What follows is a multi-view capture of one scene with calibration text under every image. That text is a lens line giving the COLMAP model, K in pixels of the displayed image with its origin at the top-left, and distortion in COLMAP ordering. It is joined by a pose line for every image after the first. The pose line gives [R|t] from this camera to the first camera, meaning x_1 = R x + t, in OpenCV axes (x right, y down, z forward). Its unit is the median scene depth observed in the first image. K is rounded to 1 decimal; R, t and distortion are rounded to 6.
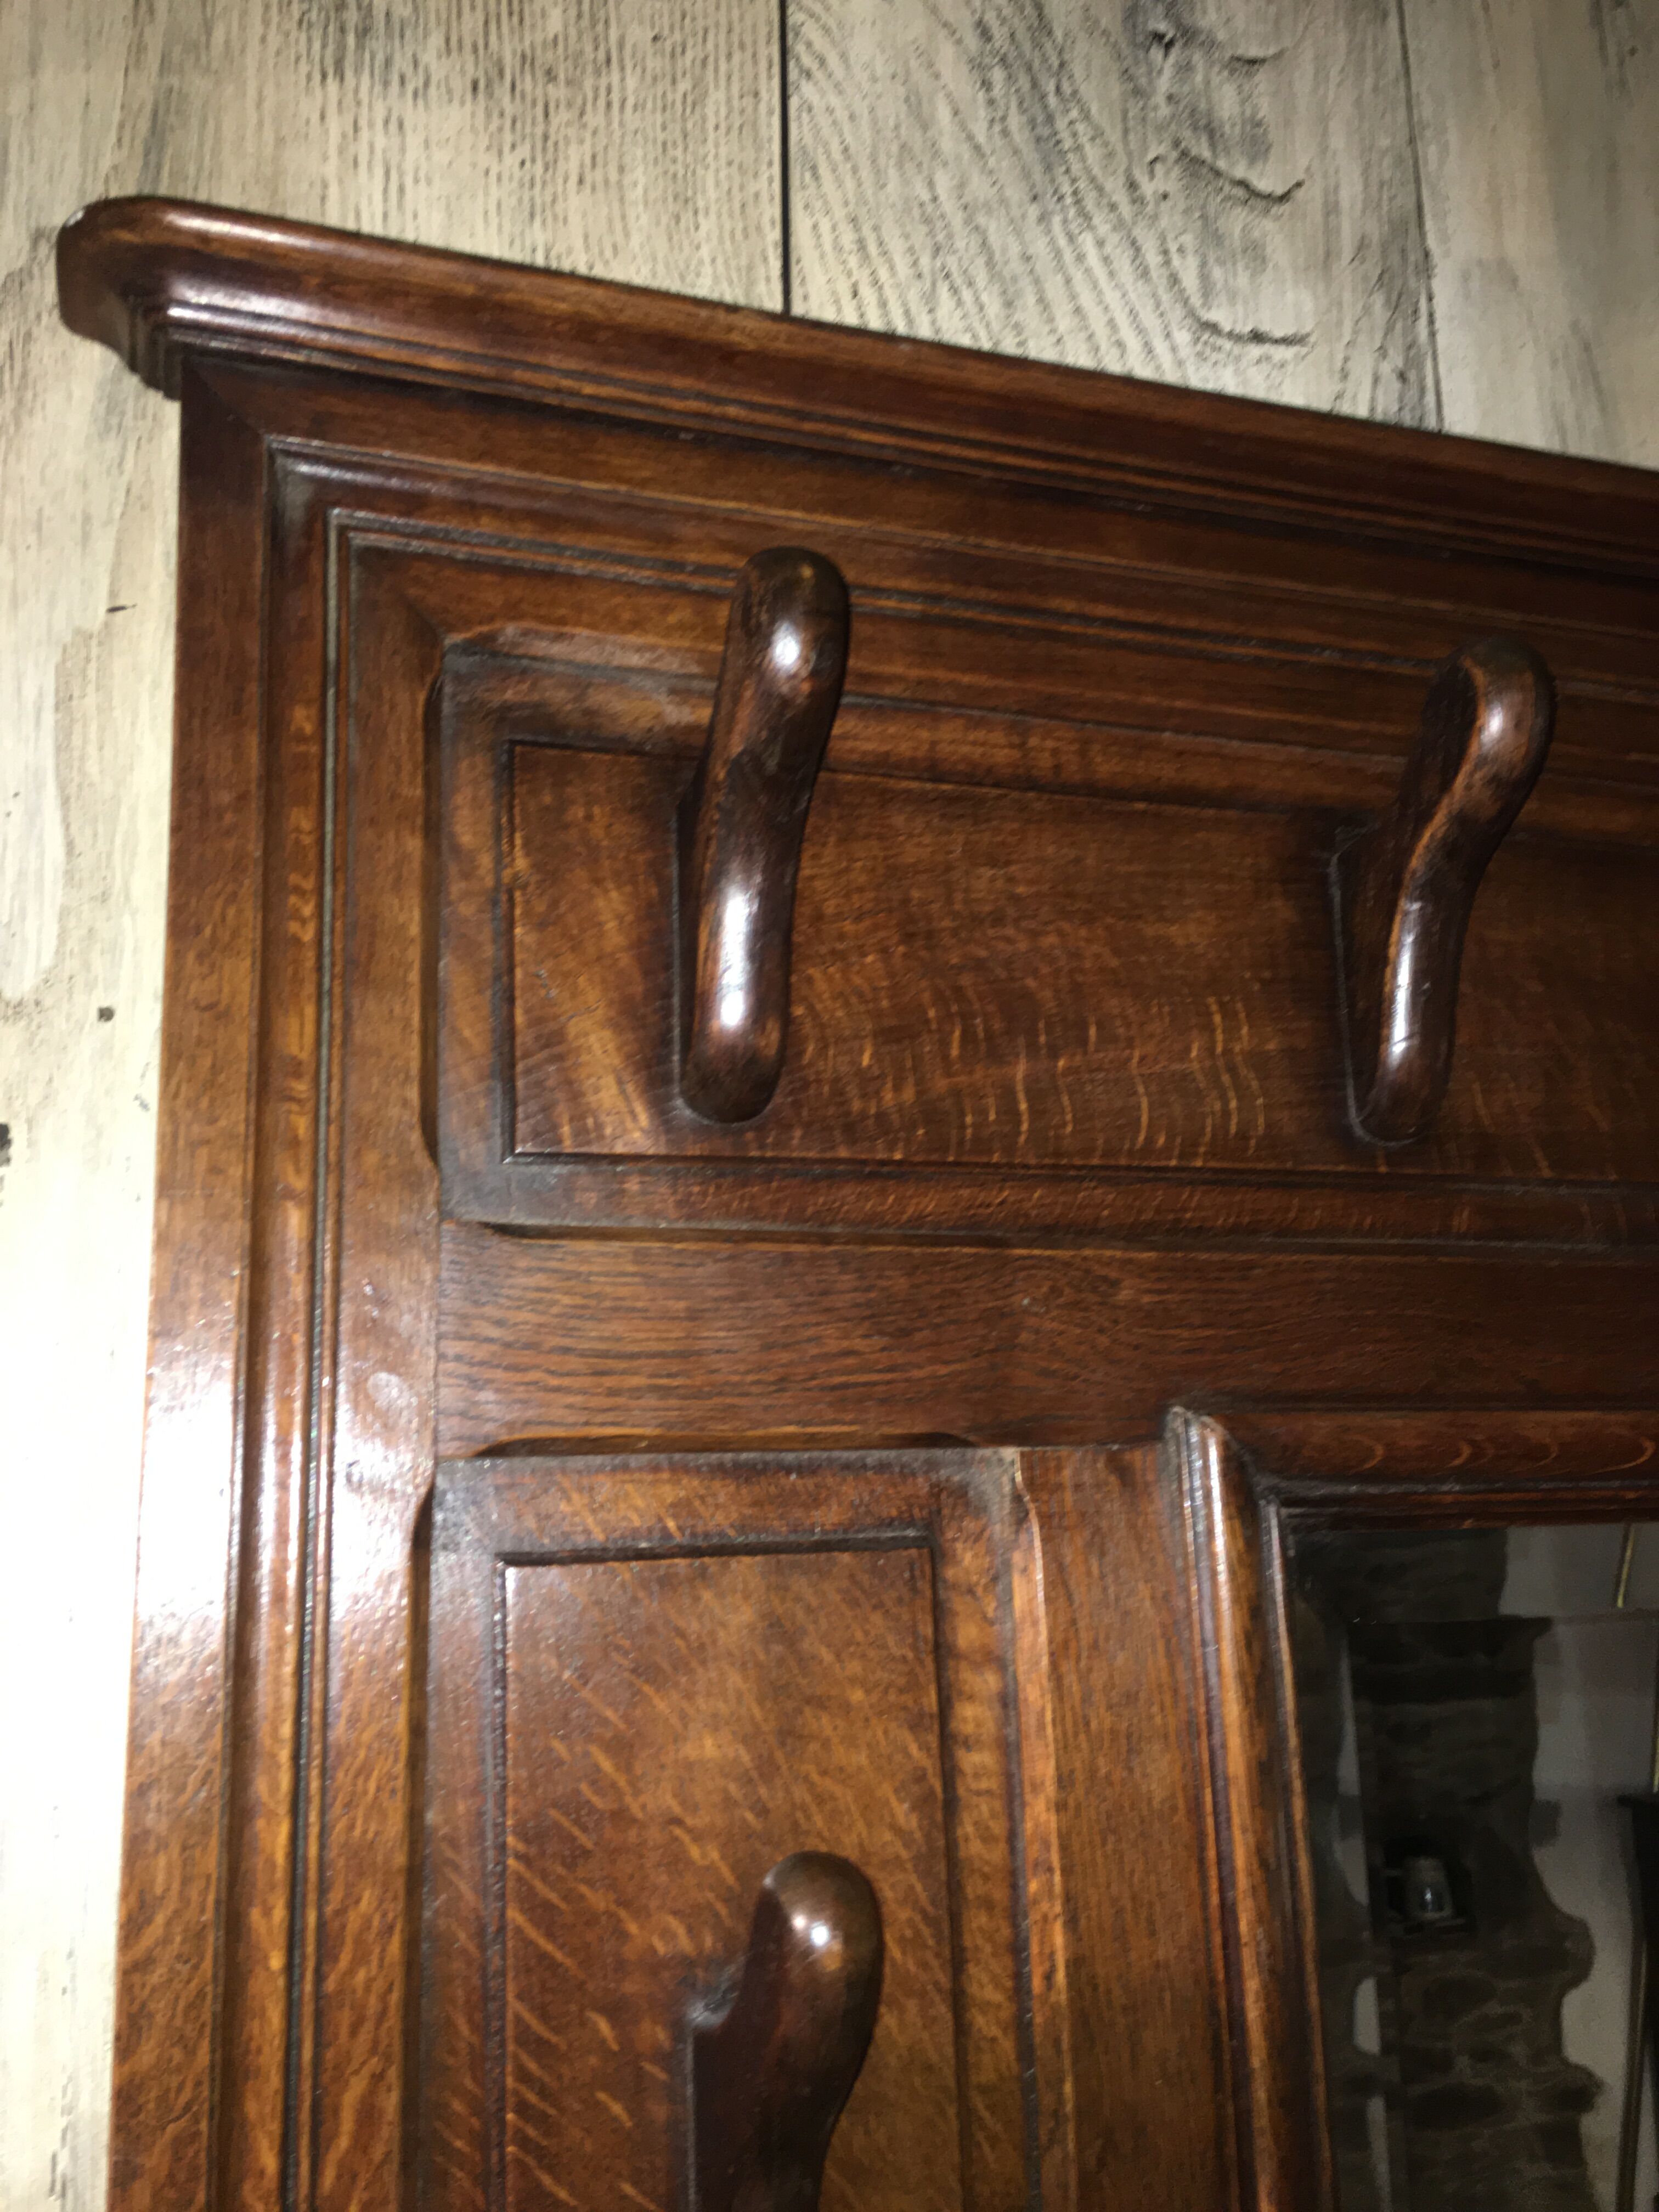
lens RADIAL K [[1848.9, 0, 867.5], [0, 1848.9, 1103.2], [0, 0, 1]] dist [0.064595, -0.095235]
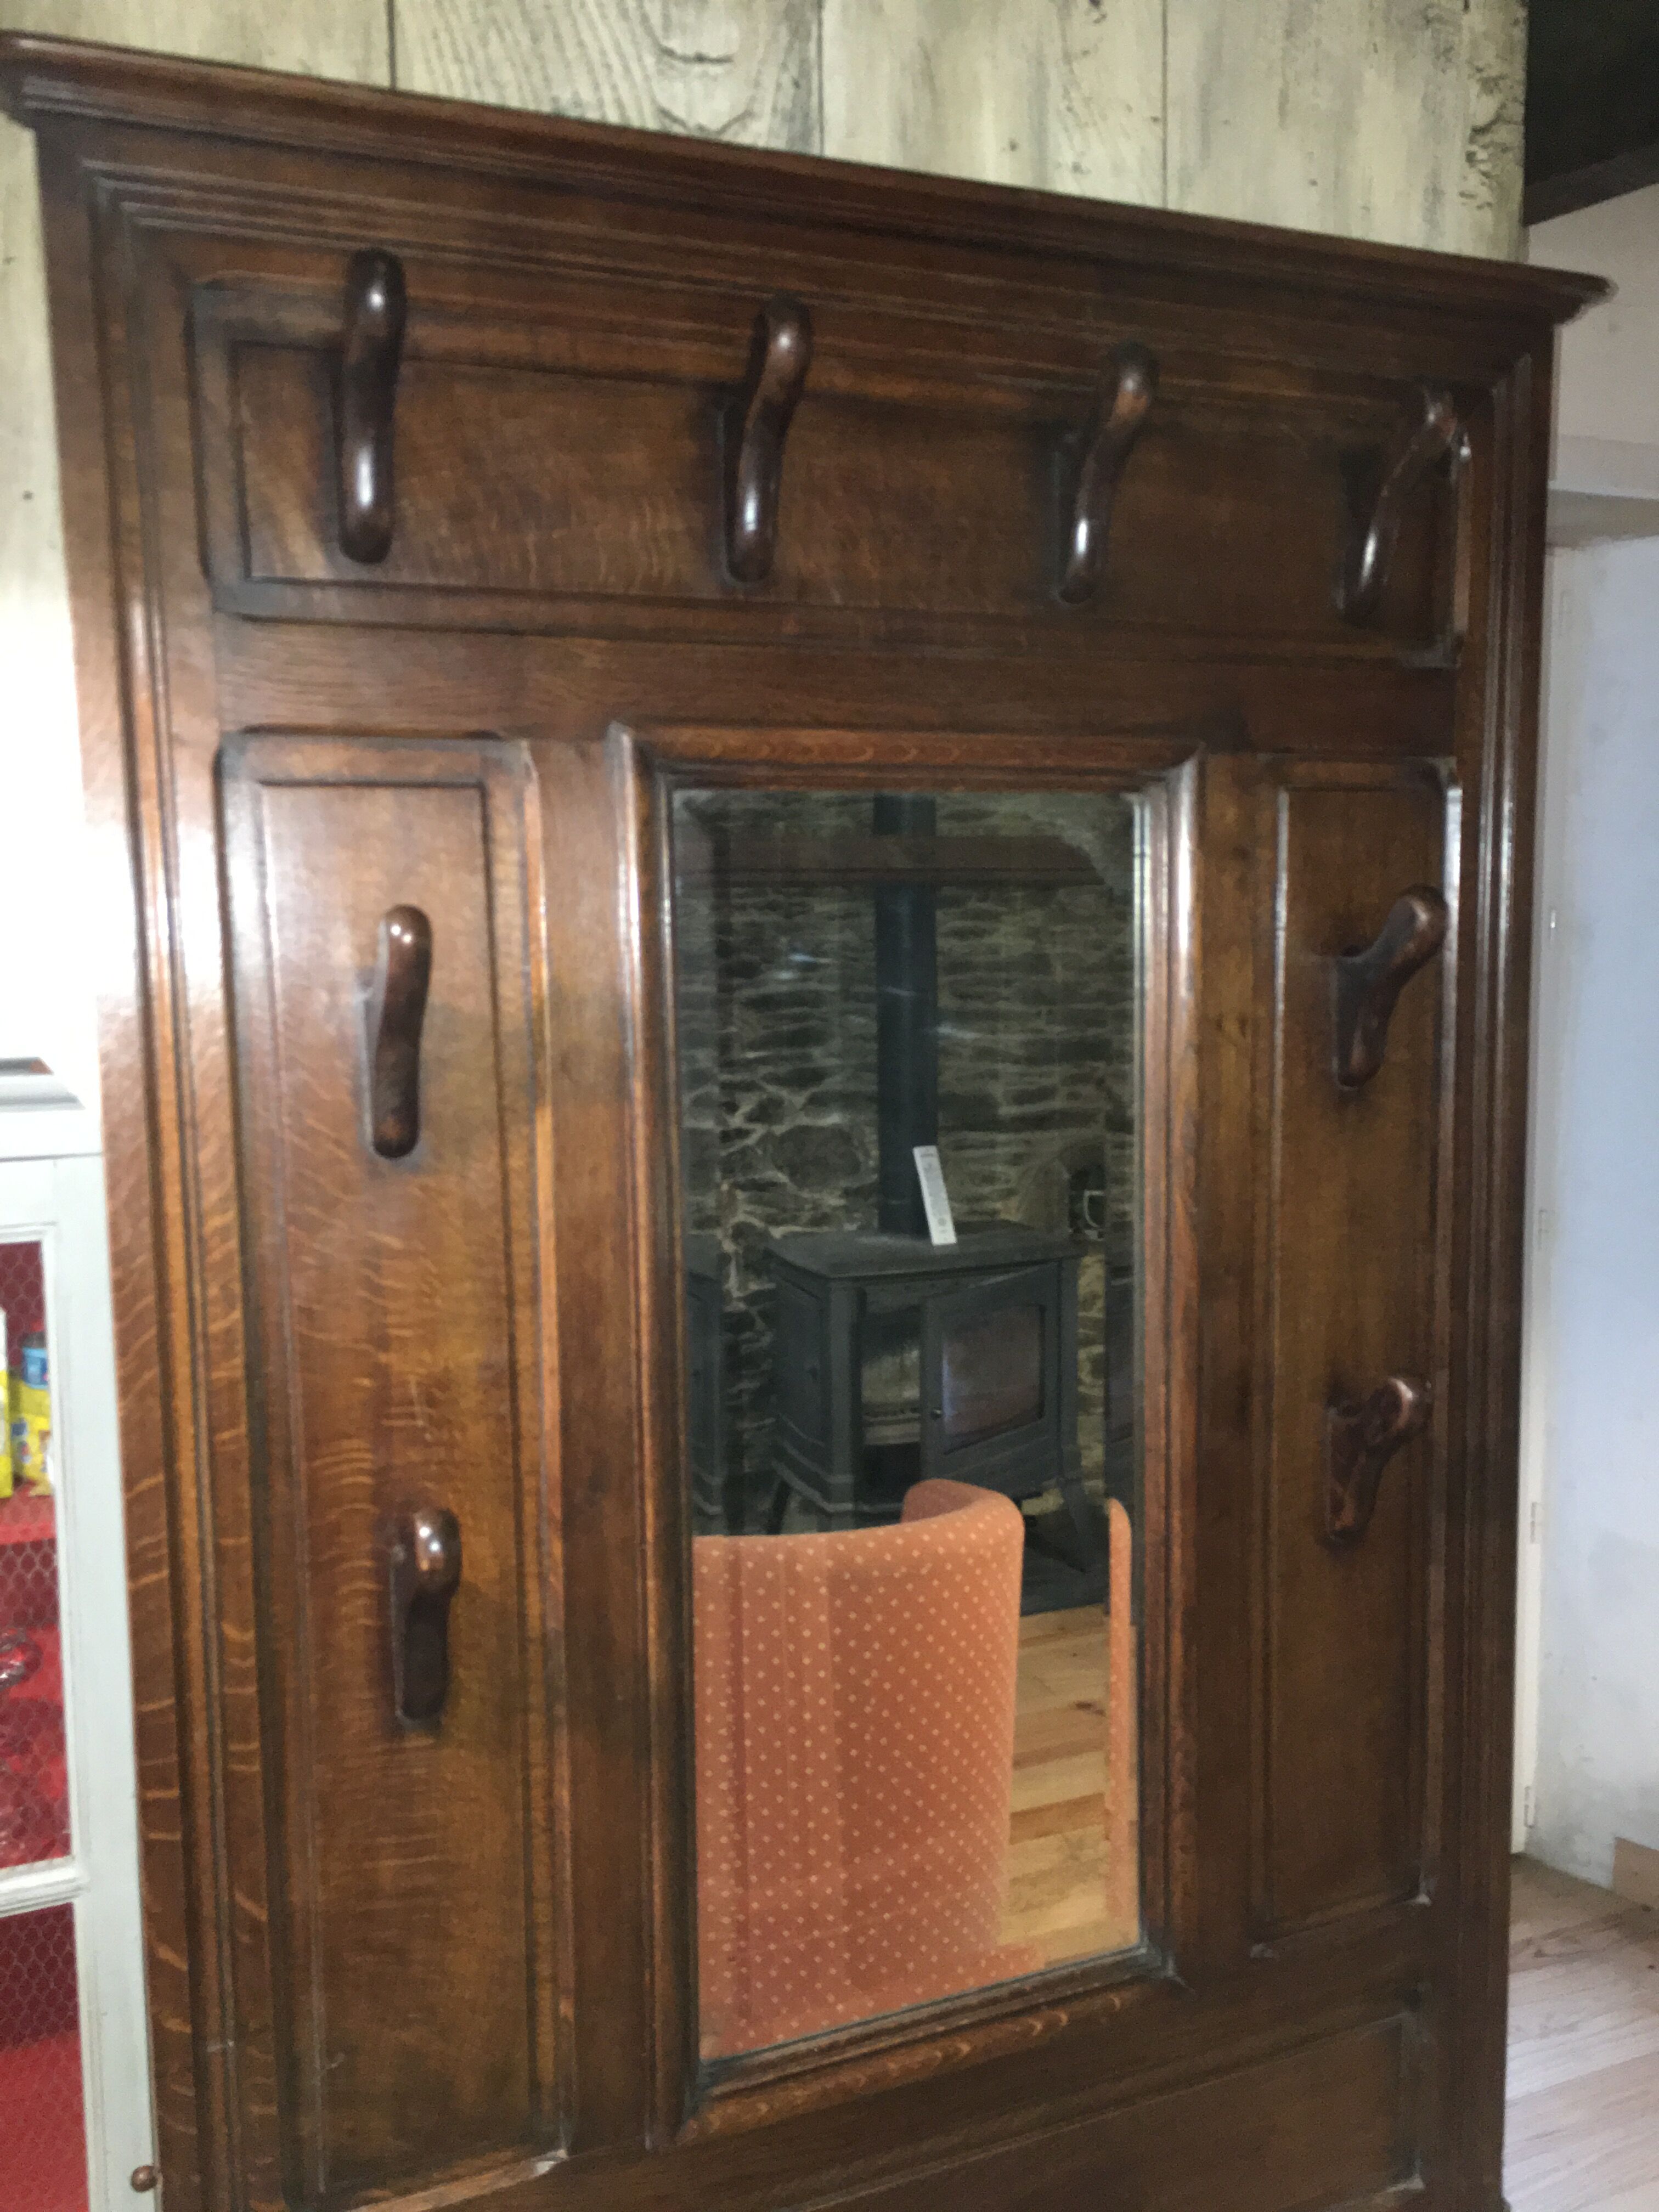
lens RADIAL K [[1848.9, 0, 867.5], [0, 1848.9, 1103.2], [0, 0, 1]] dist [0.064595, -0.095235]
pose [[0.997815, 0.005940, 0.065798, 0.294596], [-0.025796, 0.951917, 0.305267, -0.055904], [-0.060821, -0.306297, 0.949991, -0.954771]]
